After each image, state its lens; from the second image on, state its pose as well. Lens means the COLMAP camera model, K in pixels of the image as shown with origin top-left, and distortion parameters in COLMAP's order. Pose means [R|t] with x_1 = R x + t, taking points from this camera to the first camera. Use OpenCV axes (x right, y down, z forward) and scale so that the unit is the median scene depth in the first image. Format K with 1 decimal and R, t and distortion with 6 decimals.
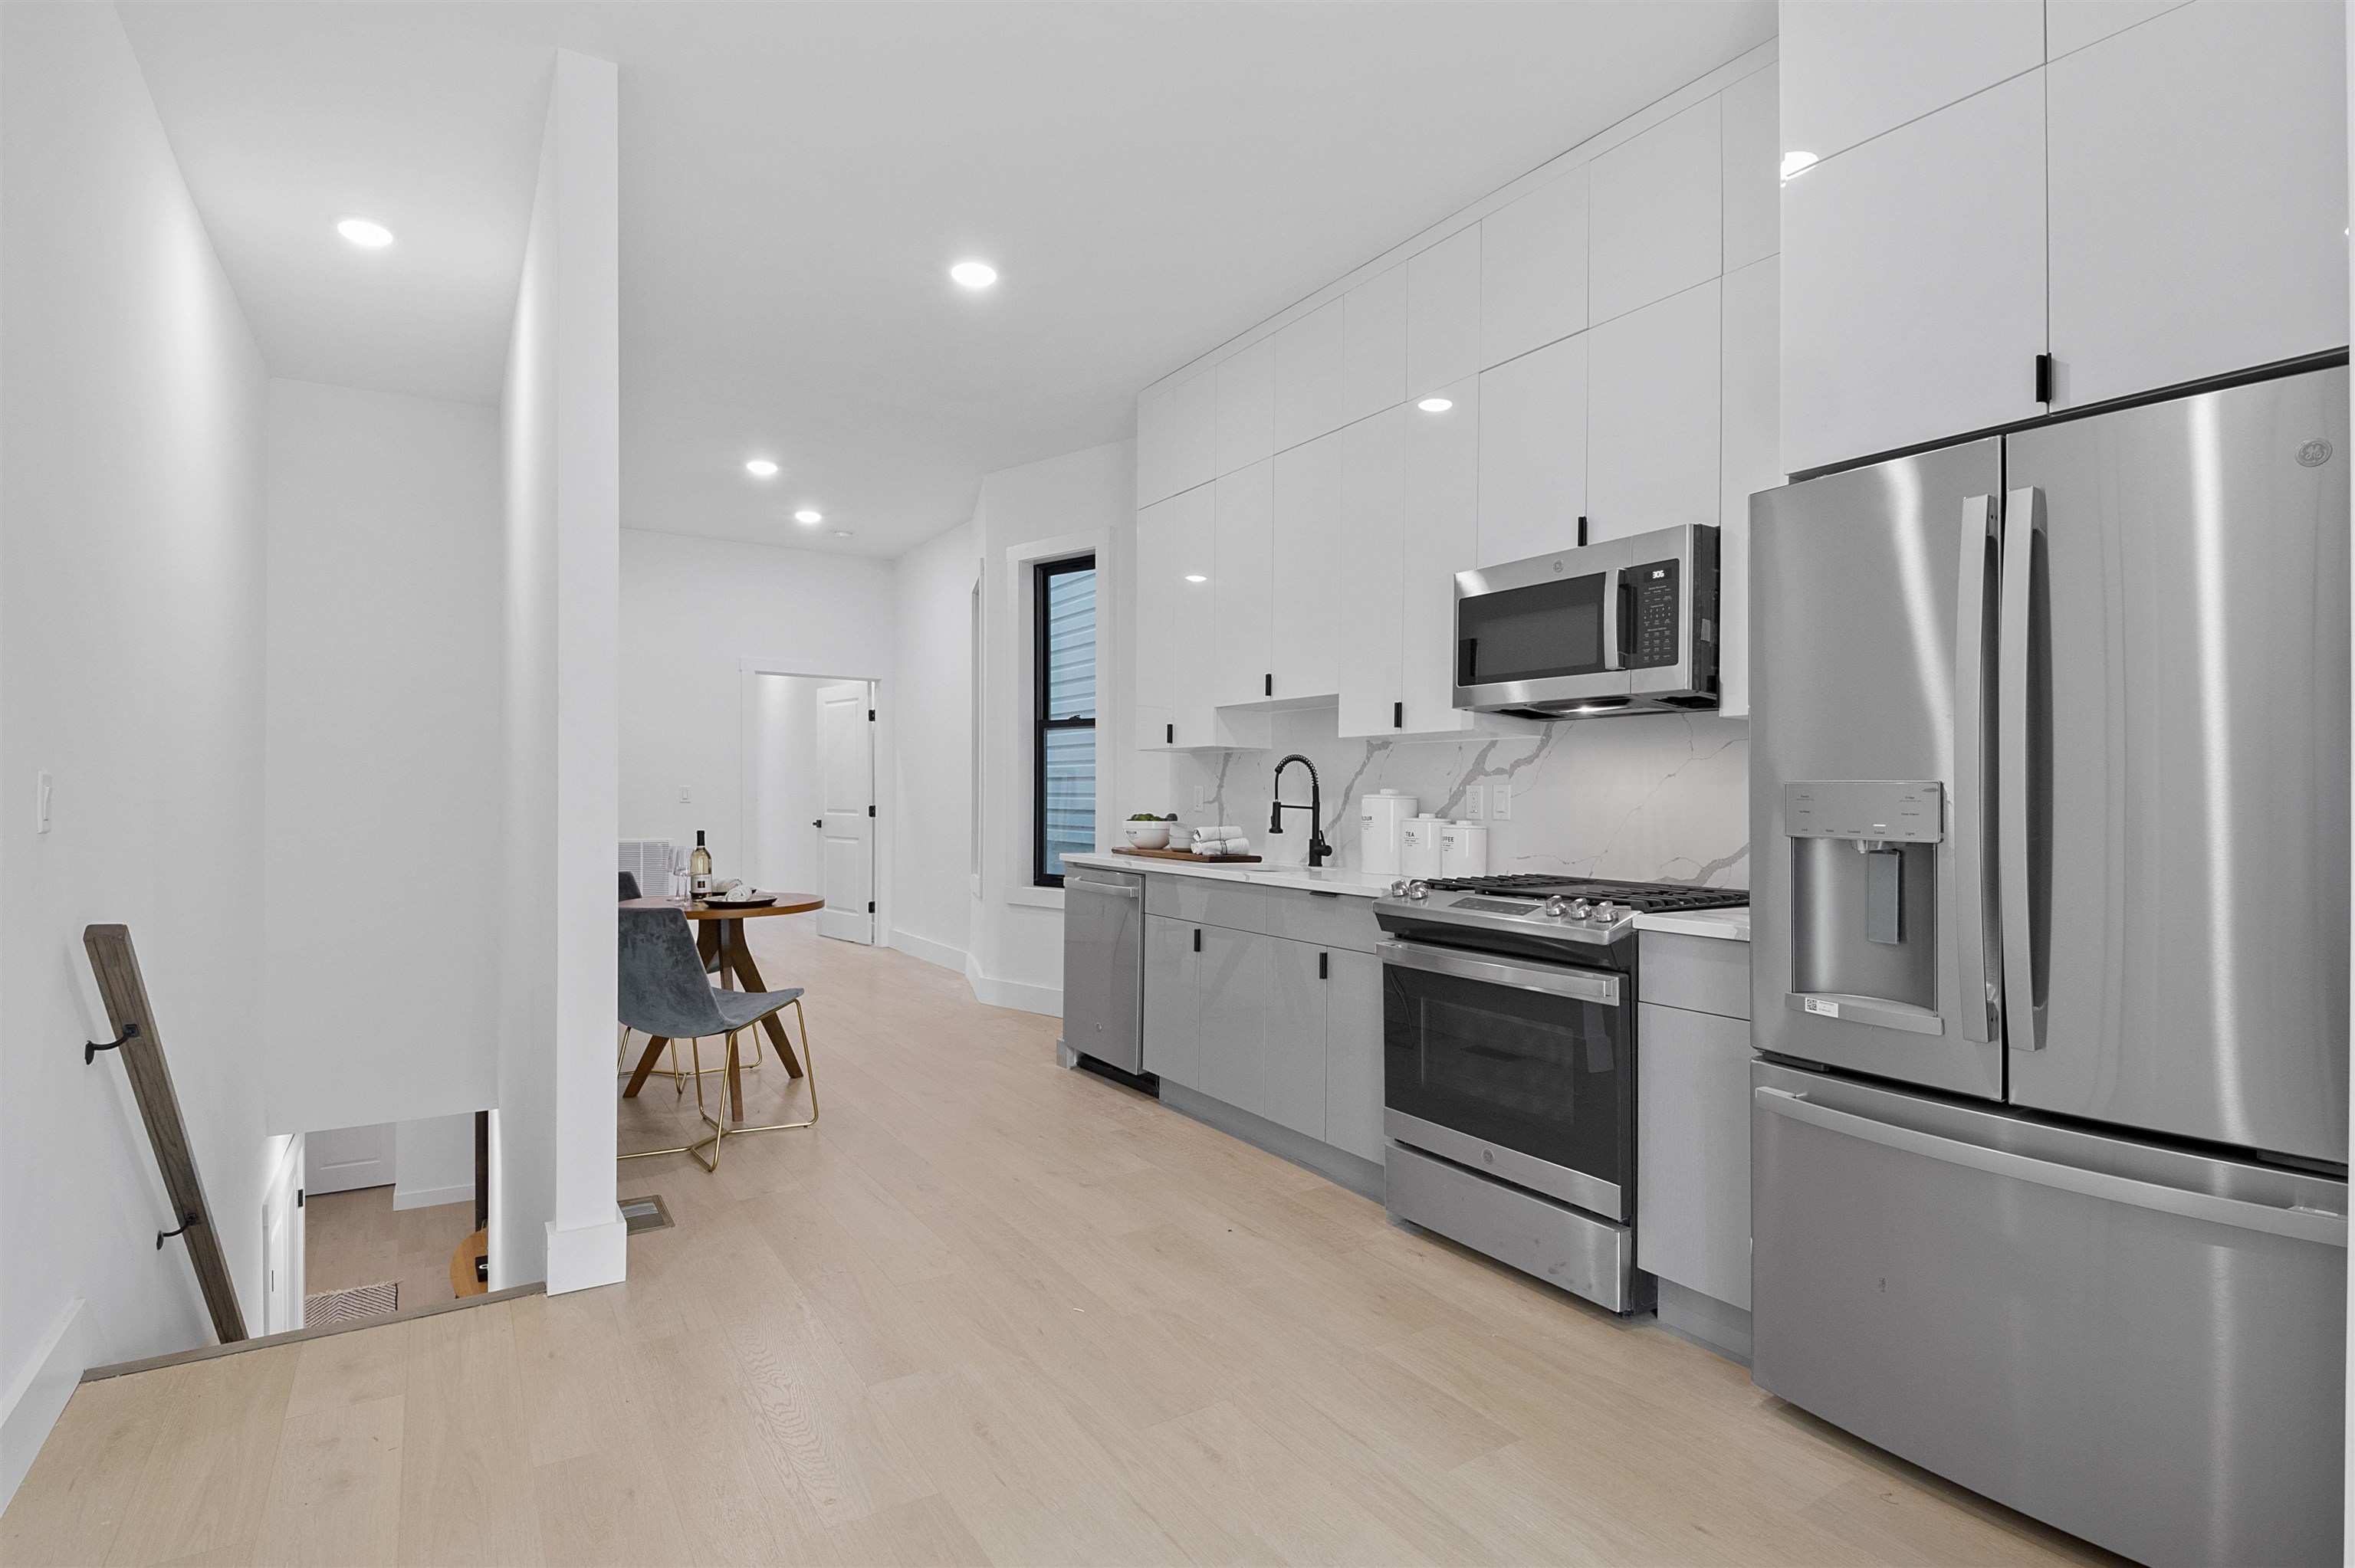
lens RADIAL K [[1135.3, 0, 1185.3], [0, 1135.3, 812.3], [0, 0, 1]] dist [0.017013, -0.025244]
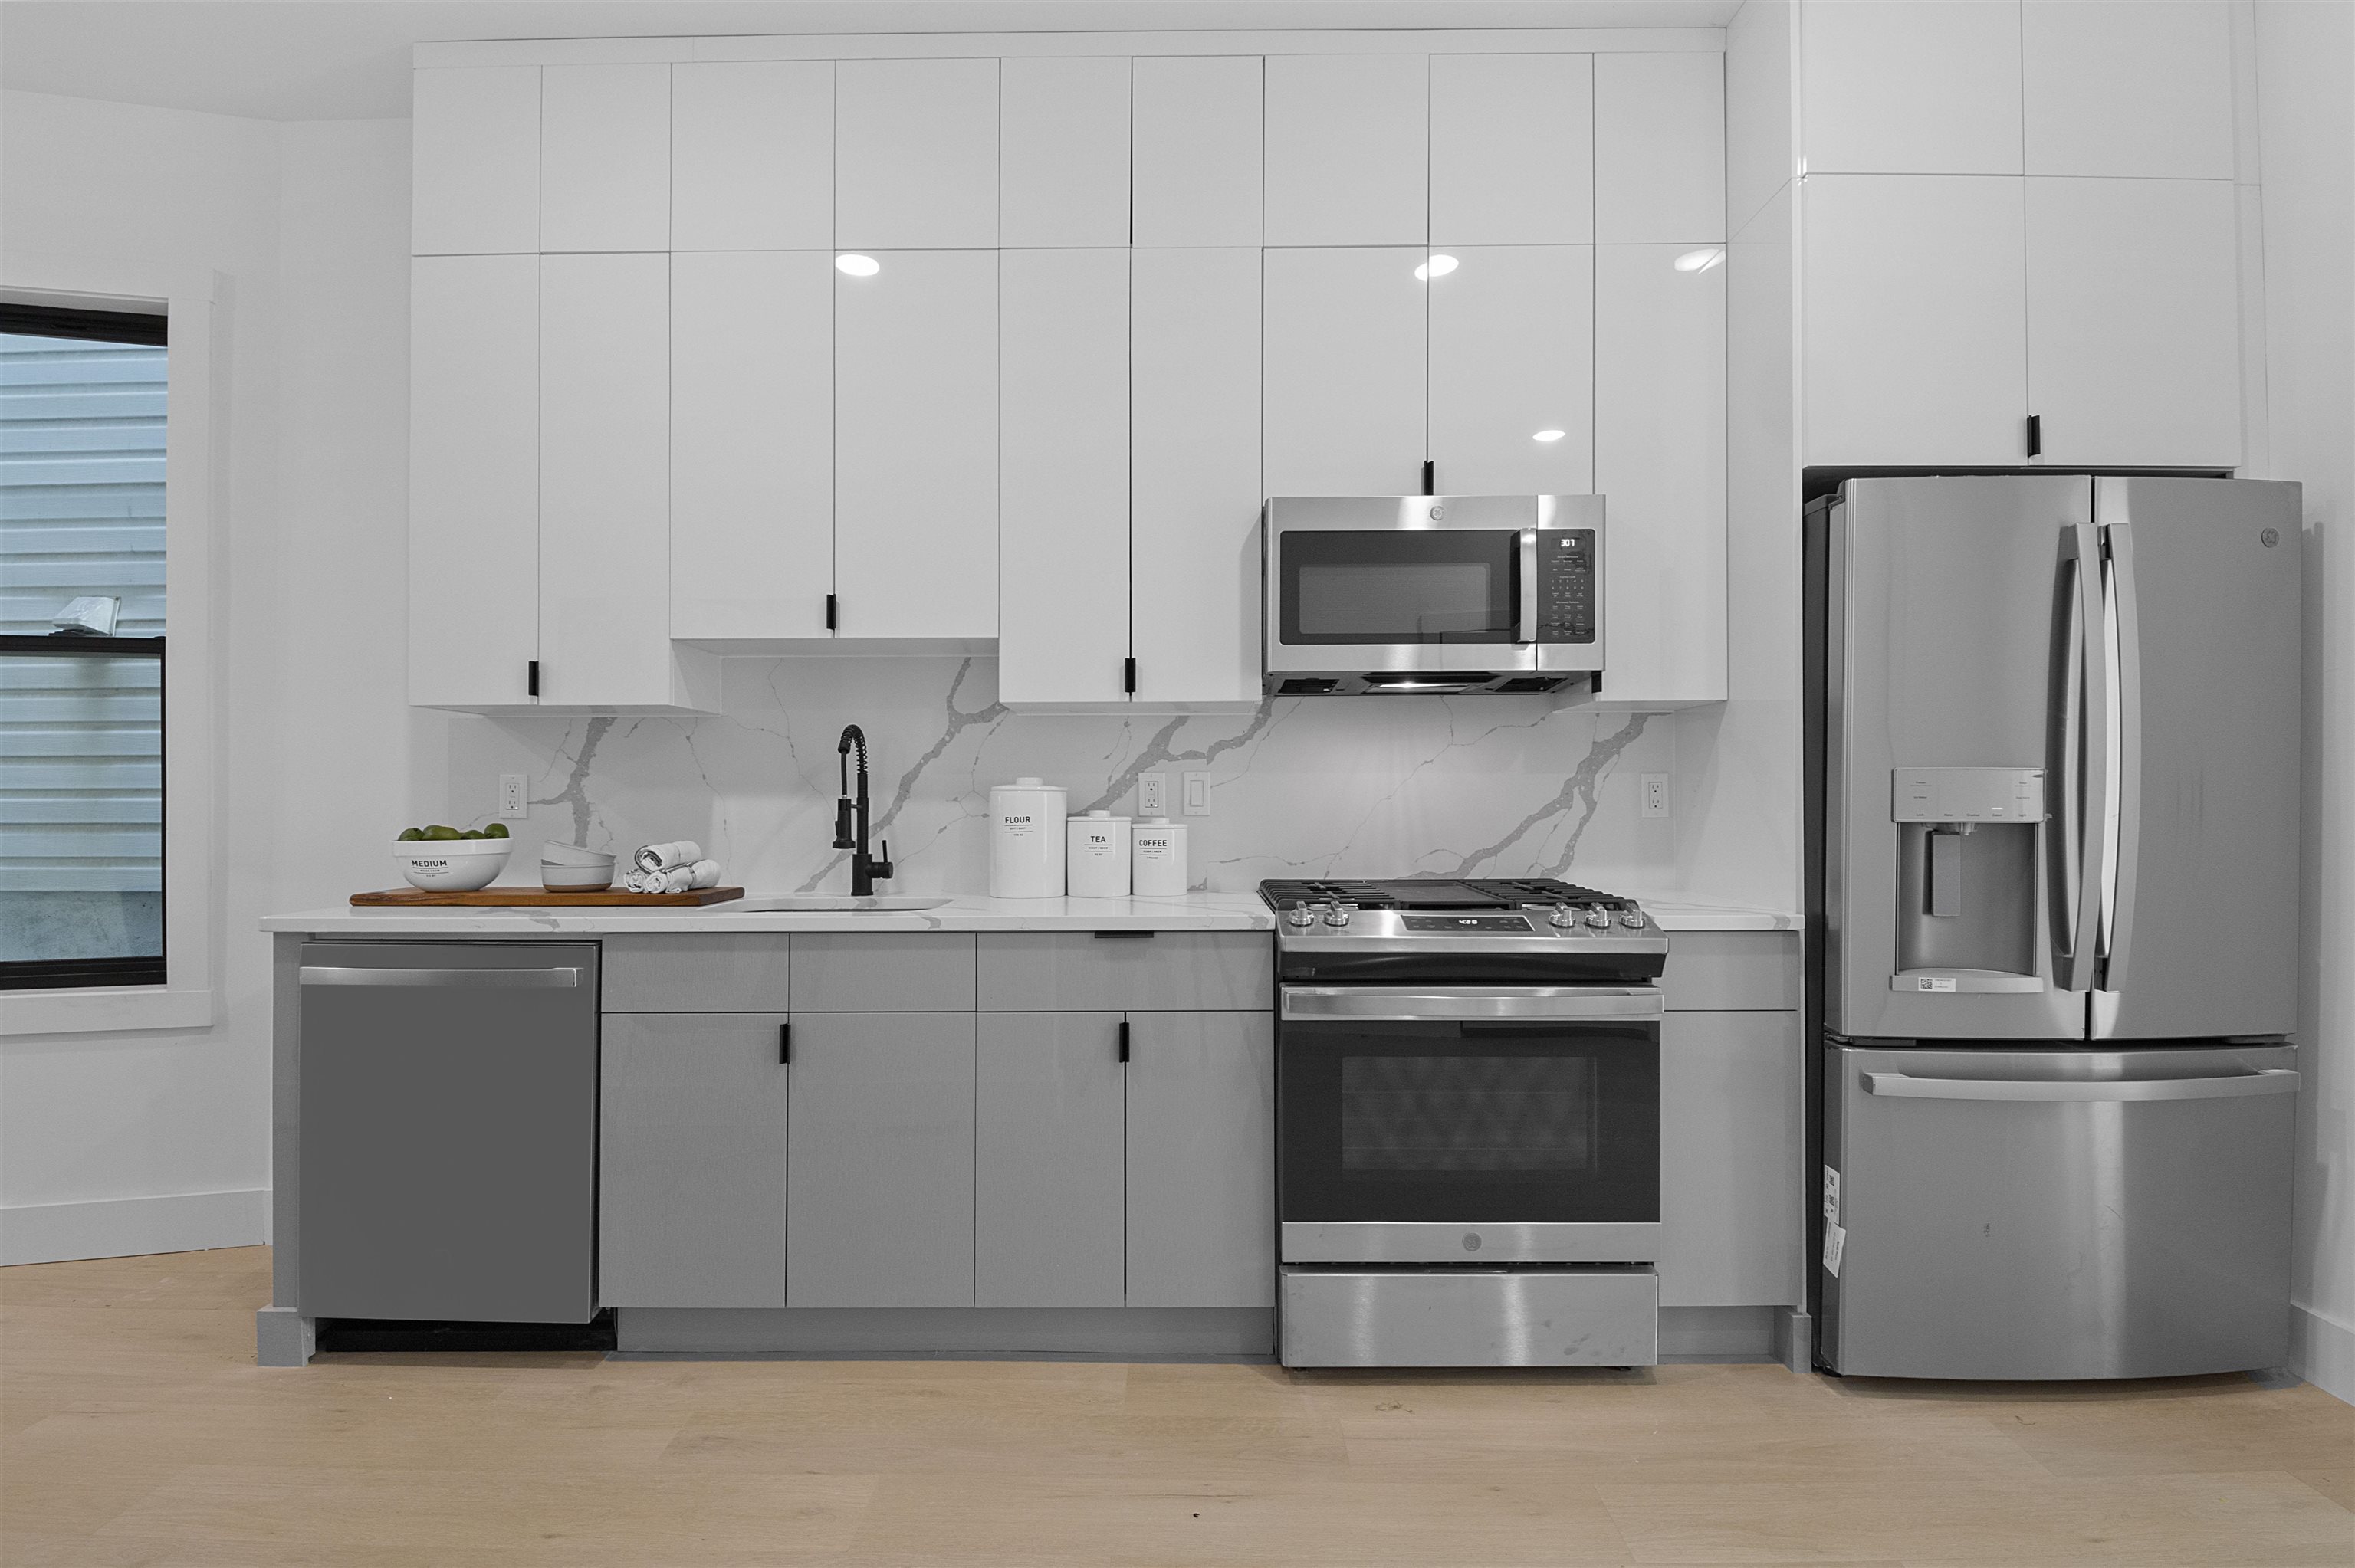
lens RADIAL K [[1135.3, 0, 1190.5], [0, 1135.3, 780.4], [0, 0, 1]] dist [0.017013, -0.025244]
pose [[0.550974, -0.004056, 0.834513, -0.343437], [0.020092, 0.999763, -0.008407, -0.010151], [-0.834281, 0.021399, 0.550925, 0.495230]]
